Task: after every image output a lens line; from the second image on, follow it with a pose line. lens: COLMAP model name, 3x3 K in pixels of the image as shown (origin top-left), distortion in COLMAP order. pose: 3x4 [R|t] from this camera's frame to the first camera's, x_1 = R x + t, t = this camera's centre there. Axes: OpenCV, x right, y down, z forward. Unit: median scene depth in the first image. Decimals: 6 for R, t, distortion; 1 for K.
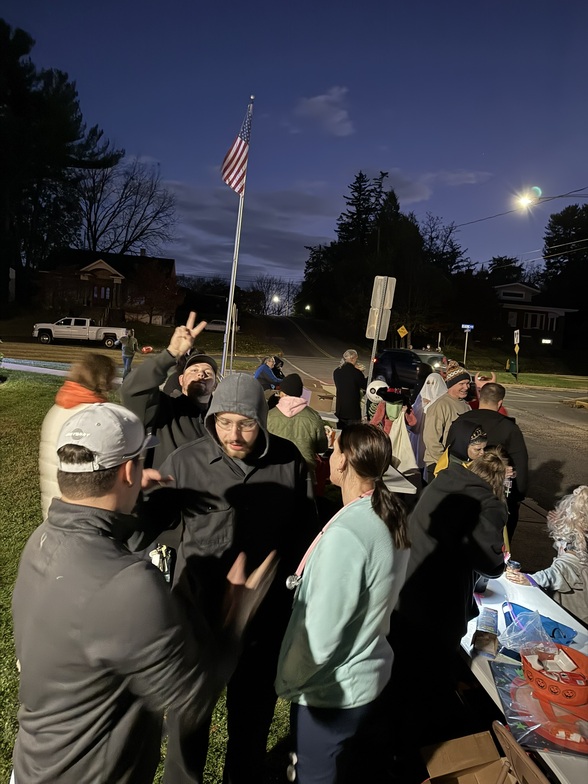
lens RADIAL K [[565.8, 0, 294.0], [0, 565.8, 392.0], [0, 0, 1]] dist [0.085694, -0.124494]
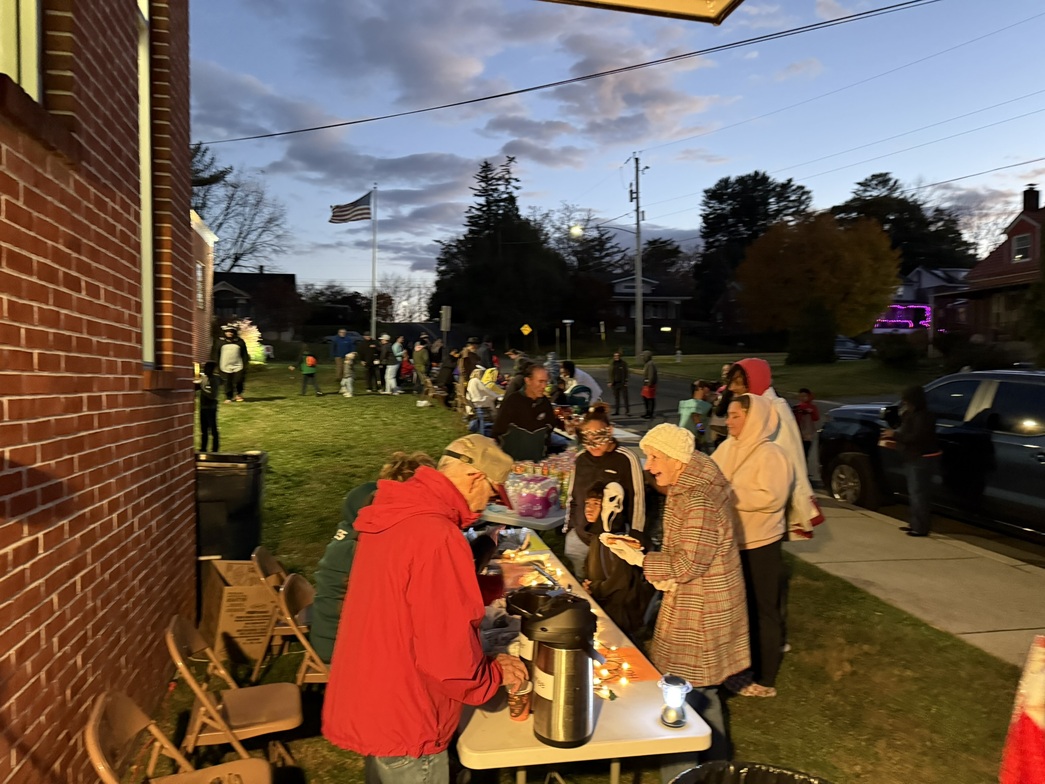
lens RADIAL K [[754.1, 0, 522.5], [0, 754.1, 392.0], [0, 0, 1]] dist [0.085694, -0.124494]
pose [[0.990028, -0.086151, 0.111453, 0.007326], [0.090100, 0.995454, -0.030888, 0.025434], [-0.108285, 0.040622, 0.993290, -0.192822]]
